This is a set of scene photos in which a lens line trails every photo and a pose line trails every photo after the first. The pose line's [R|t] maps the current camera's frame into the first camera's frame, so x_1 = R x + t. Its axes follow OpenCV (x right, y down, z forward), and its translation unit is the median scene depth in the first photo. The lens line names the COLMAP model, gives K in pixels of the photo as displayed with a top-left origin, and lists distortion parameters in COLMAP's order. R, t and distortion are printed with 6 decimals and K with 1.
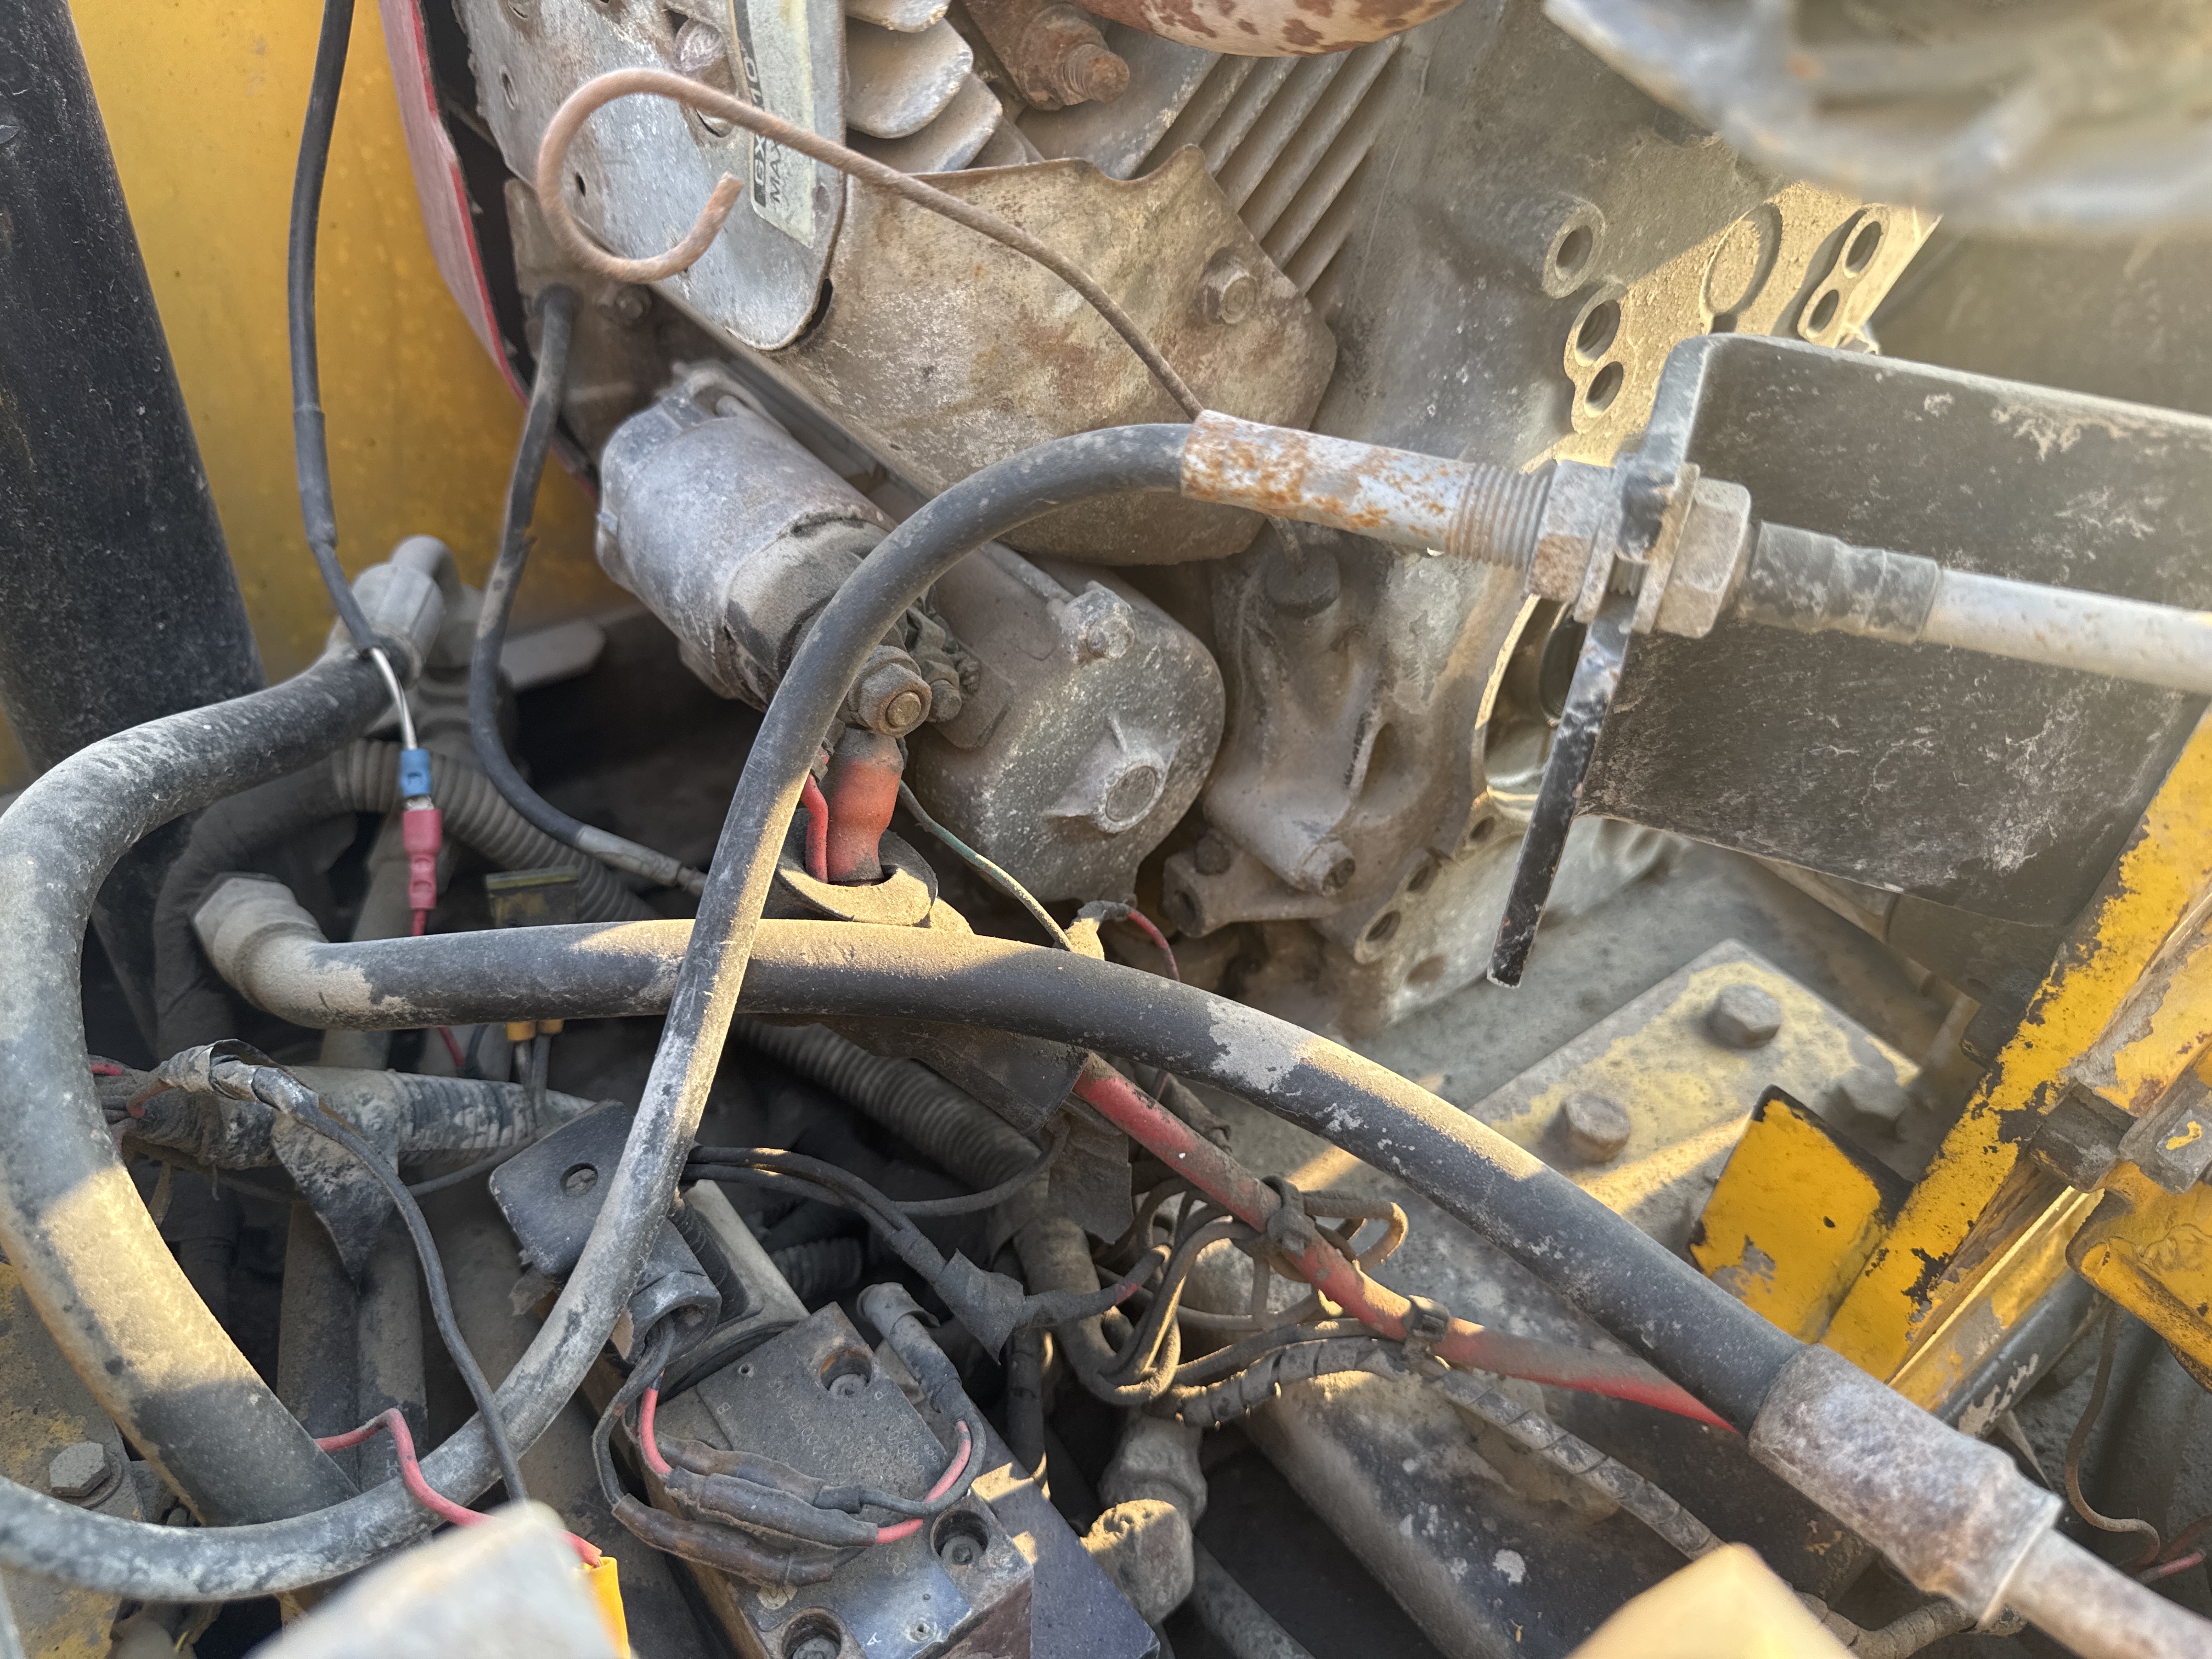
lens RADIAL K [[1615.8, 0, 1099.5], [0, 1615.8, 832.6], [0, 0, 1]] dist [0.044853, -0.089498]
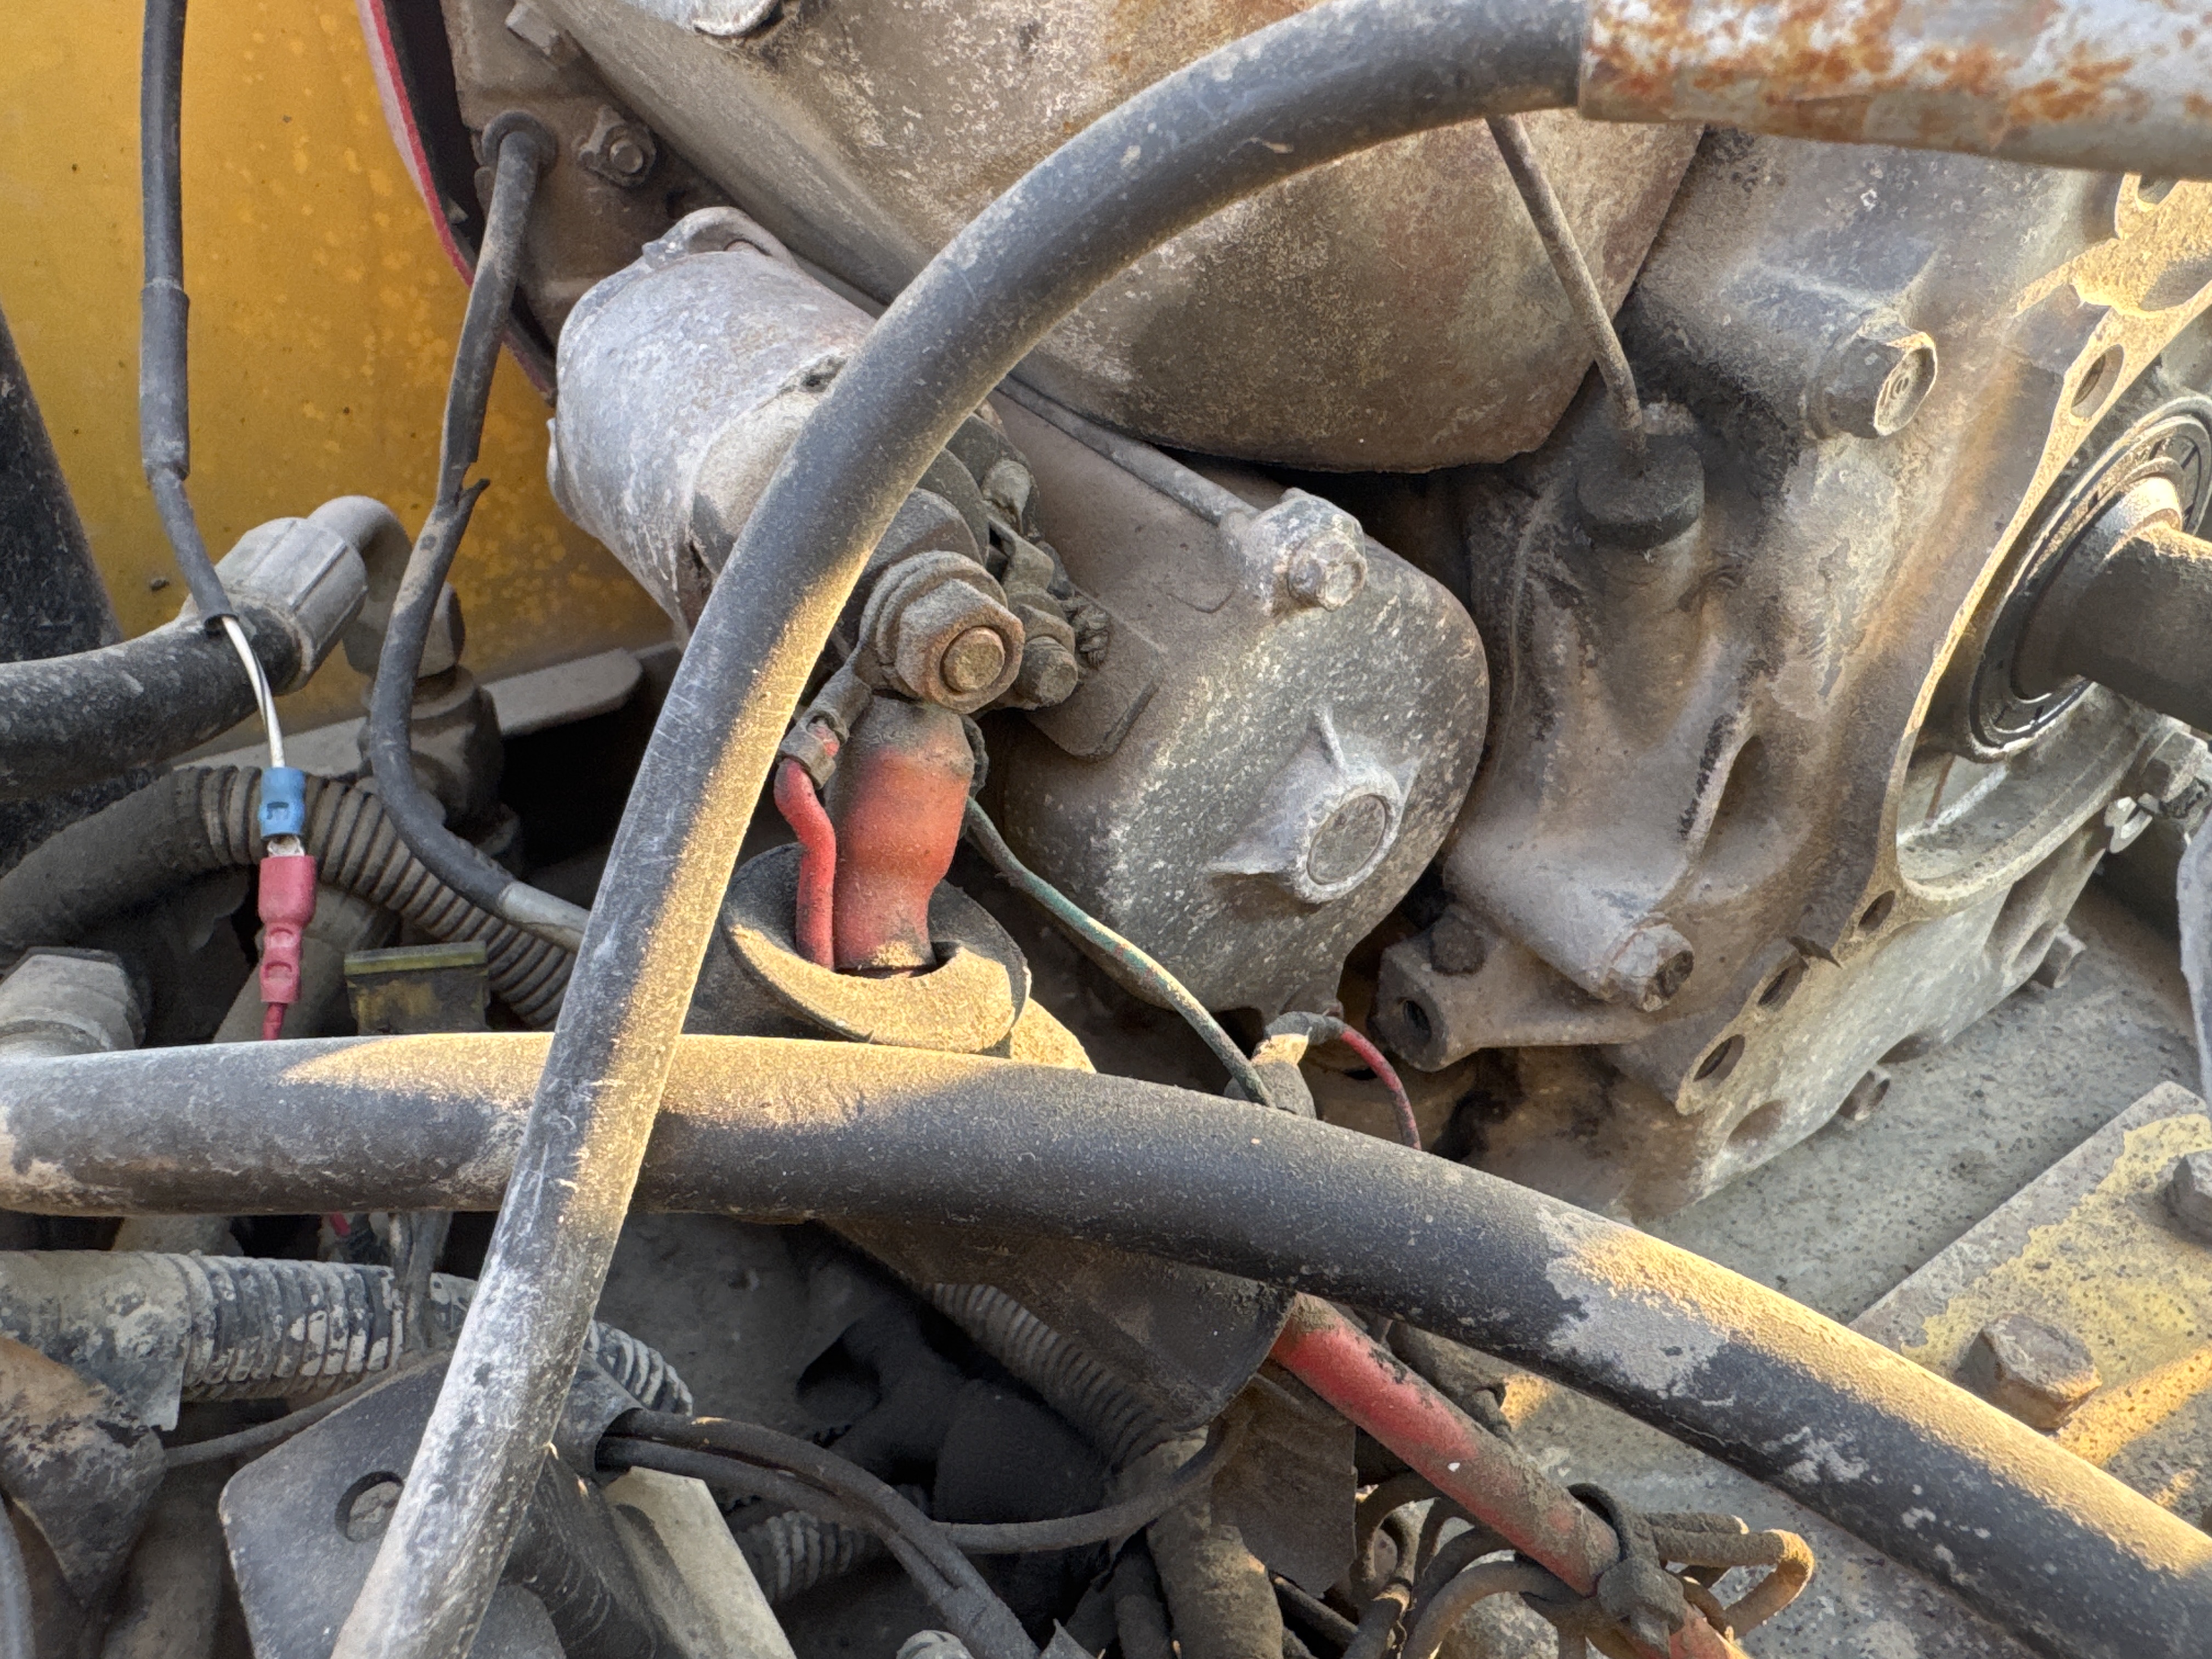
lens RADIAL K [[1572.9, 0, 1104.0], [0, 1572.9, 838.6], [0, 0, 1]] dist [-0.009228, 0.010920]
pose [[0.997342, 0.010929, -0.072038, -0.034145], [-0.015524, 0.997859, -0.063529, 0.017341], [0.071190, 0.064479, 0.995377, 0.431042]]
